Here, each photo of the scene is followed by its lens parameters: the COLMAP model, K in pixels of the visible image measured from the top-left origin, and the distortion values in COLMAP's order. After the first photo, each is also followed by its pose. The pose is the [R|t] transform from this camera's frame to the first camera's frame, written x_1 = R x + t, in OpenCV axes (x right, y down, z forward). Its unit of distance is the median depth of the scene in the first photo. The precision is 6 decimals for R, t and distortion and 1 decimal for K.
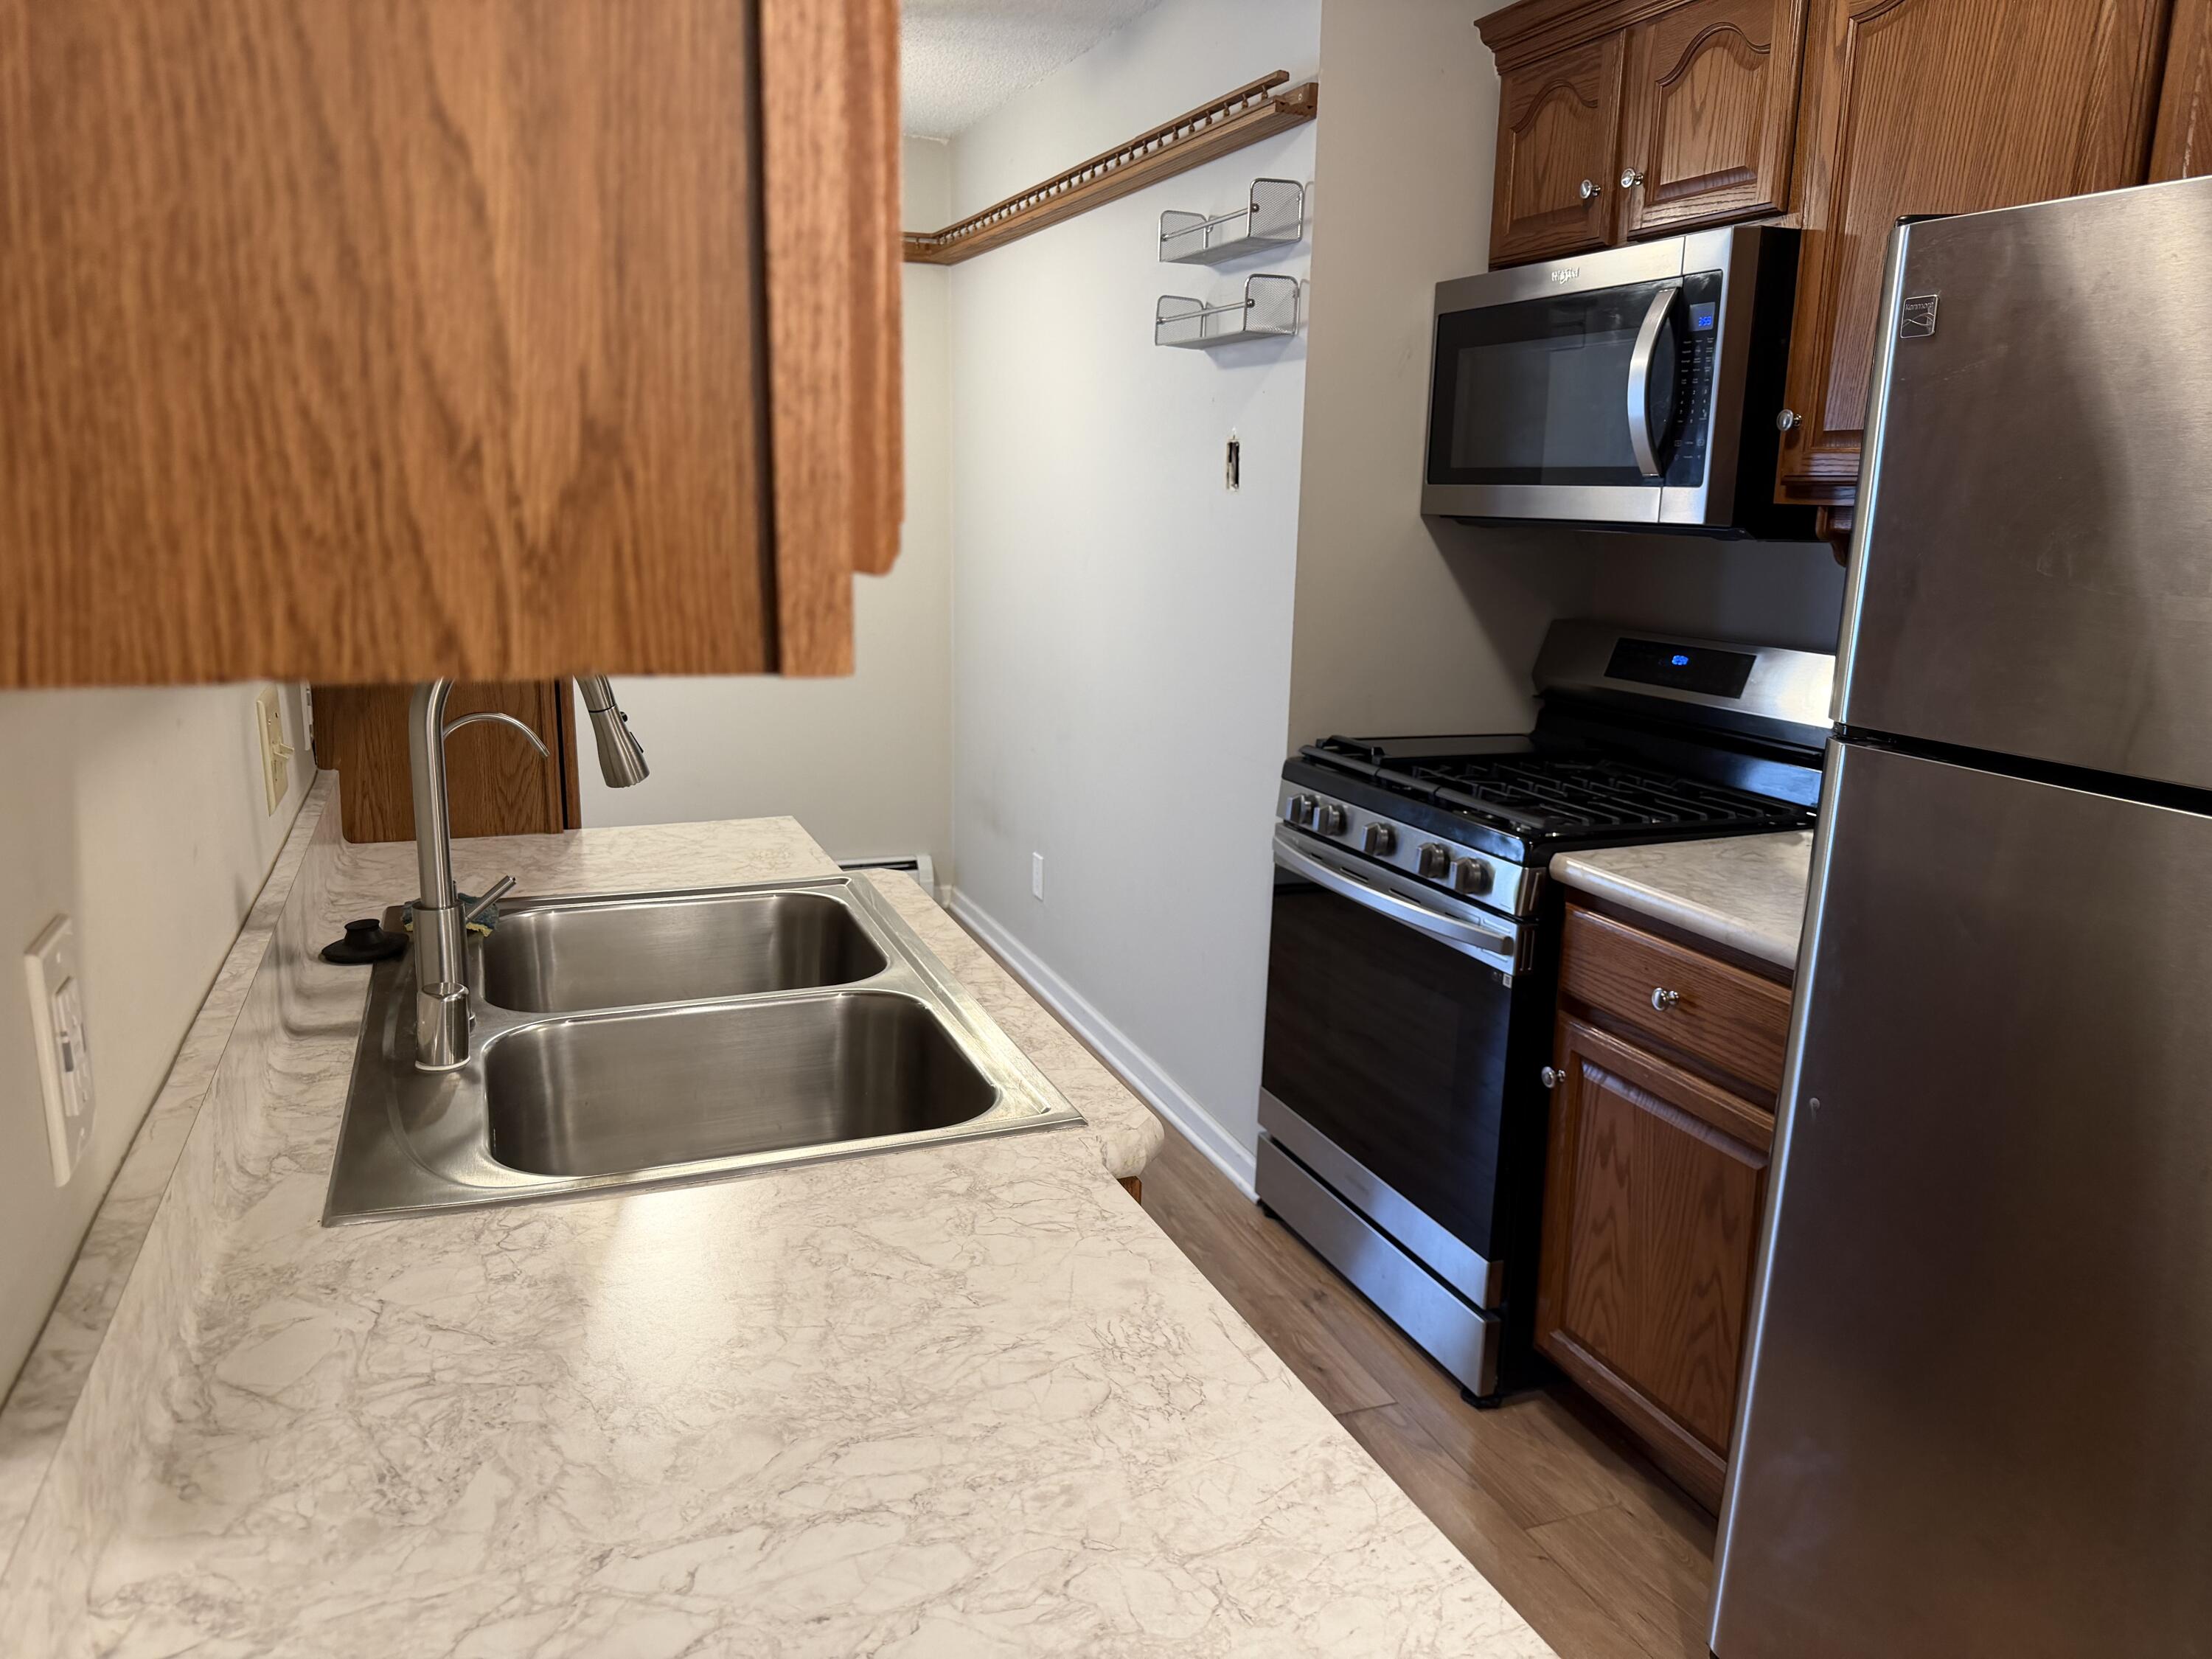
lens RADIAL K [[1551.3, 0, 1106.0], [0, 1551.3, 829.5], [0, 0, 1]] dist [0.031780, -0.002017]
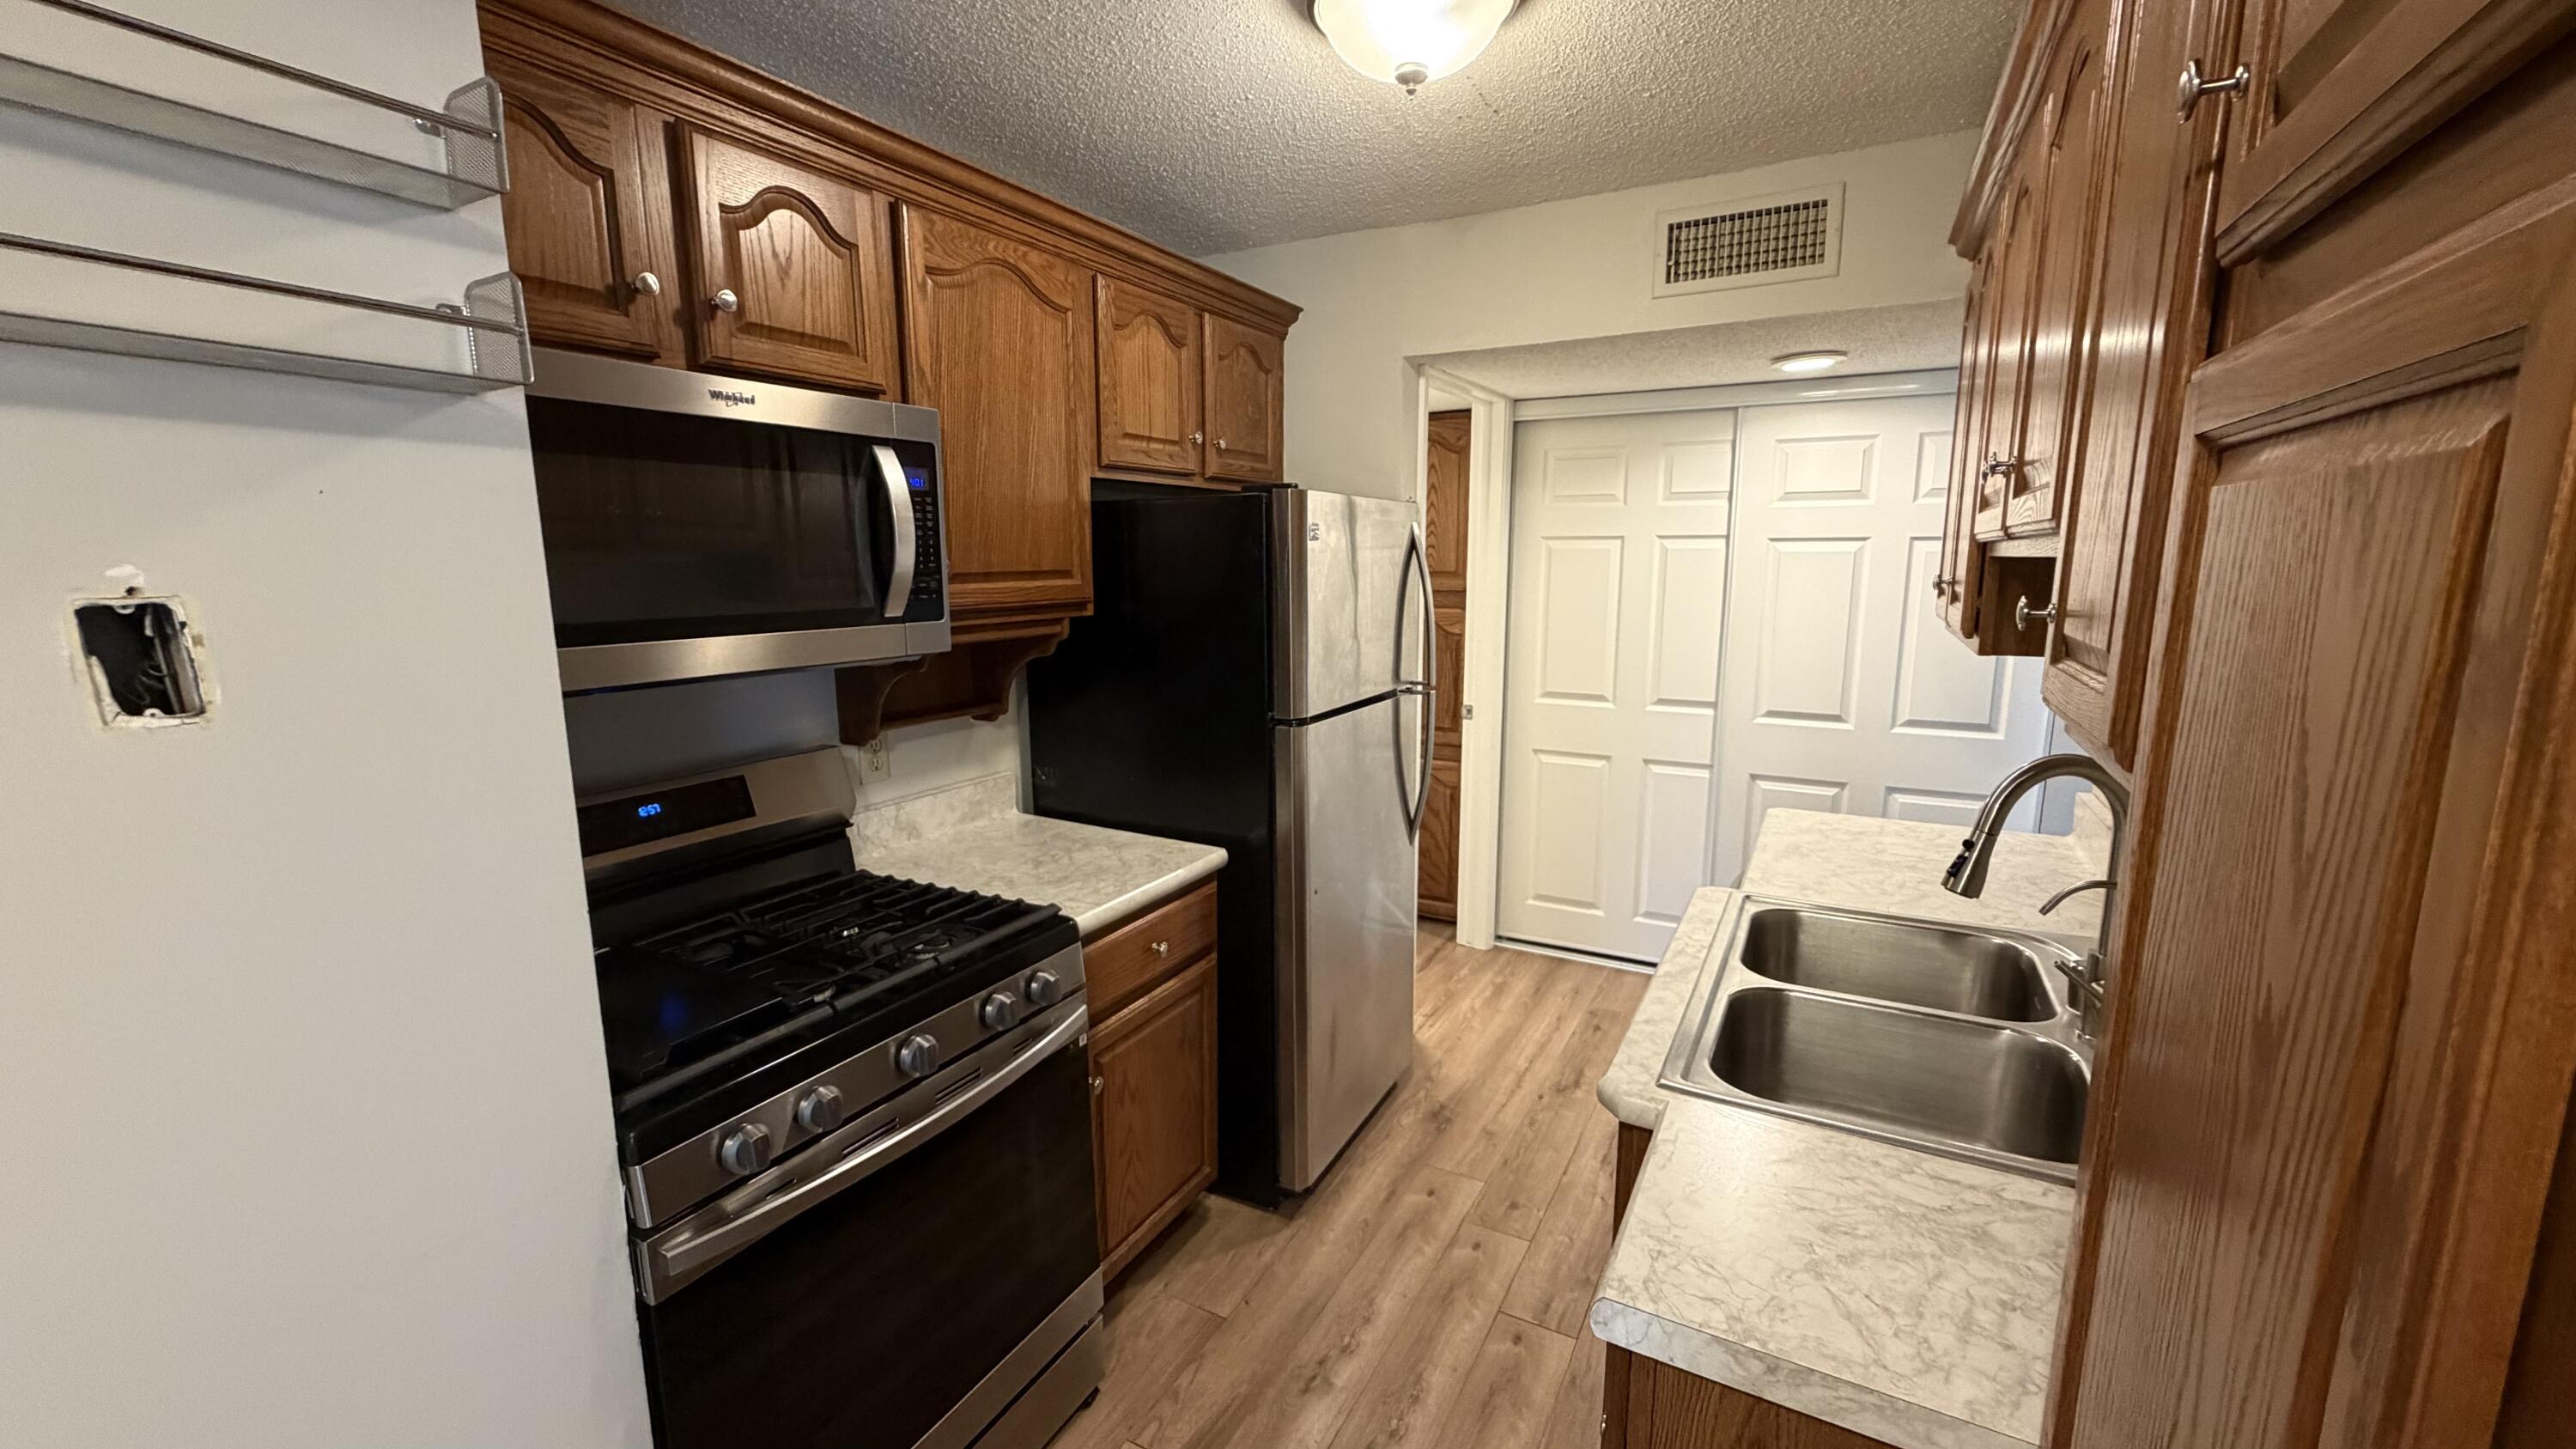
lens RADIAL K [[1017.0, 0, 1288.0], [0, 1017.0, 724.5], [0, 0, 1]] dist [0.002129, 0.000040]
pose [[-0.635898, -0.142695, 0.758467, -0.322121], [0.160648, 0.936759, 0.310925, -0.283018], [-0.754868, 0.319563, -0.572759, 1.045797]]
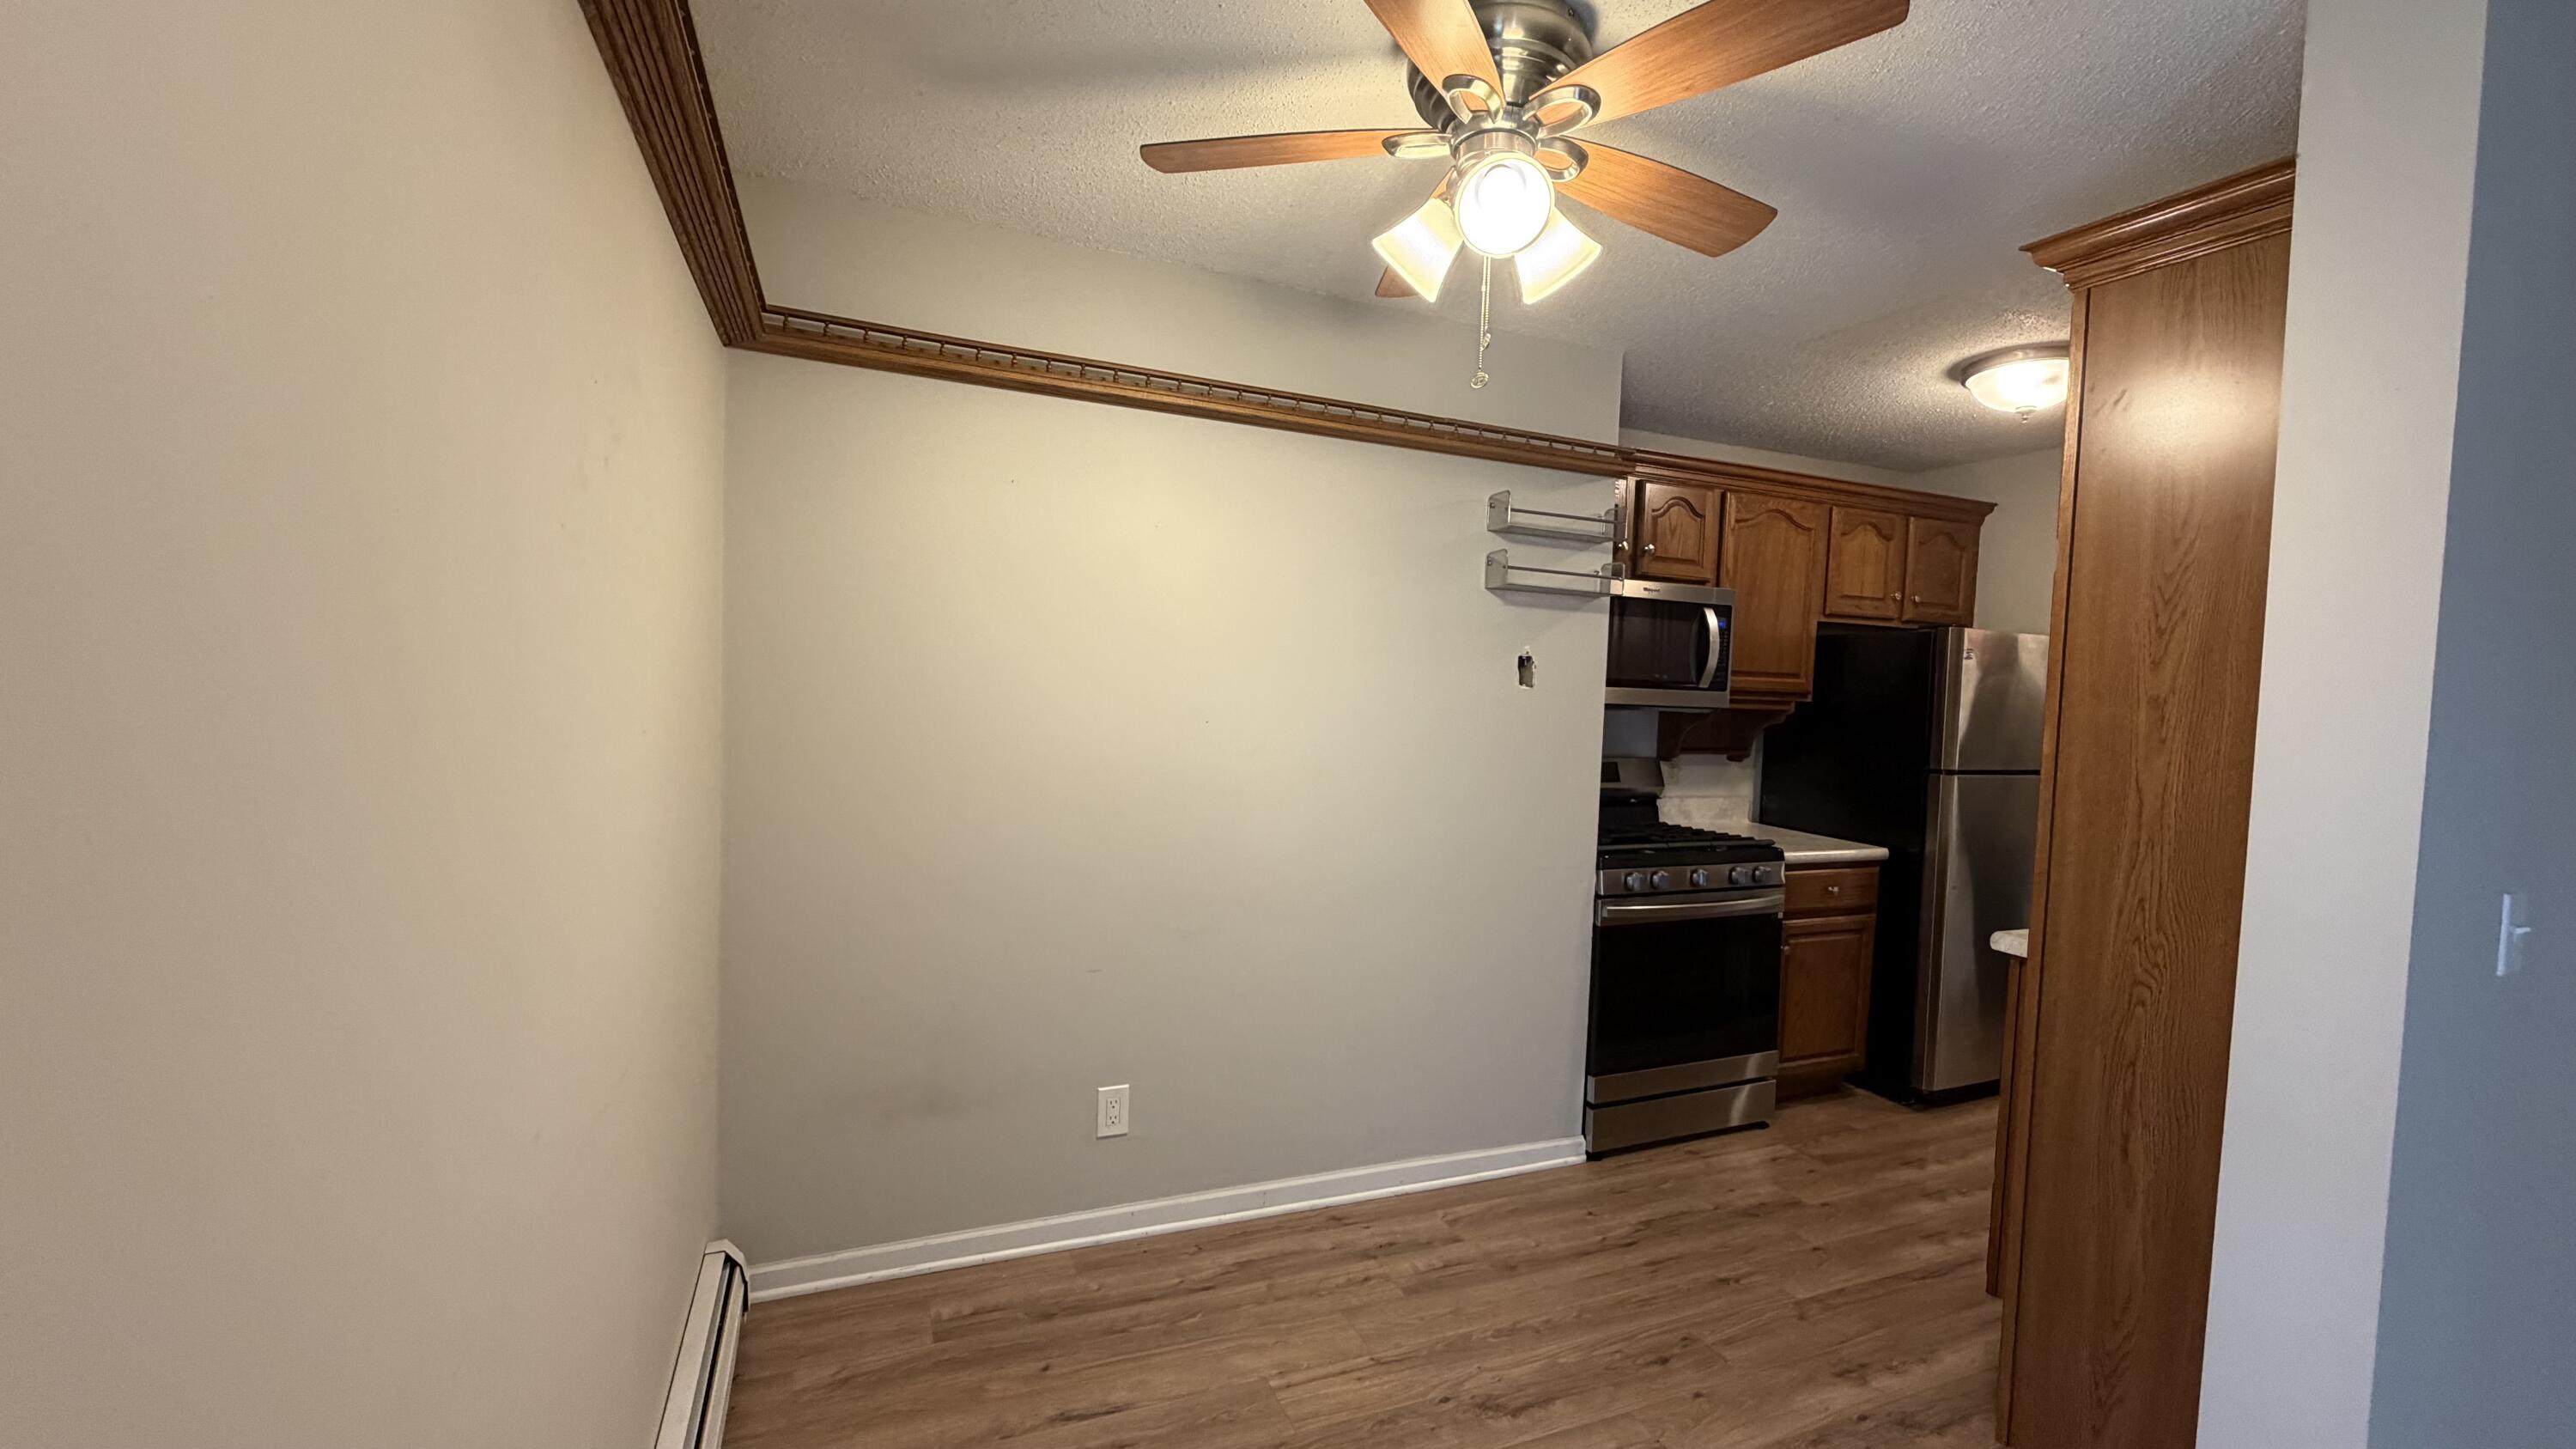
lens RADIAL K [[1017.0, 0, 1288.0], [0, 1017.0, 724.5], [0, 0, 1]] dist [0.002129, 0.000040]
pose [[-0.014564, -0.062161, 0.997960, -0.958954], [0.180506, 0.981504, 0.063770, -0.321335], [-0.983466, 0.181066, -0.003074, 1.375420]]
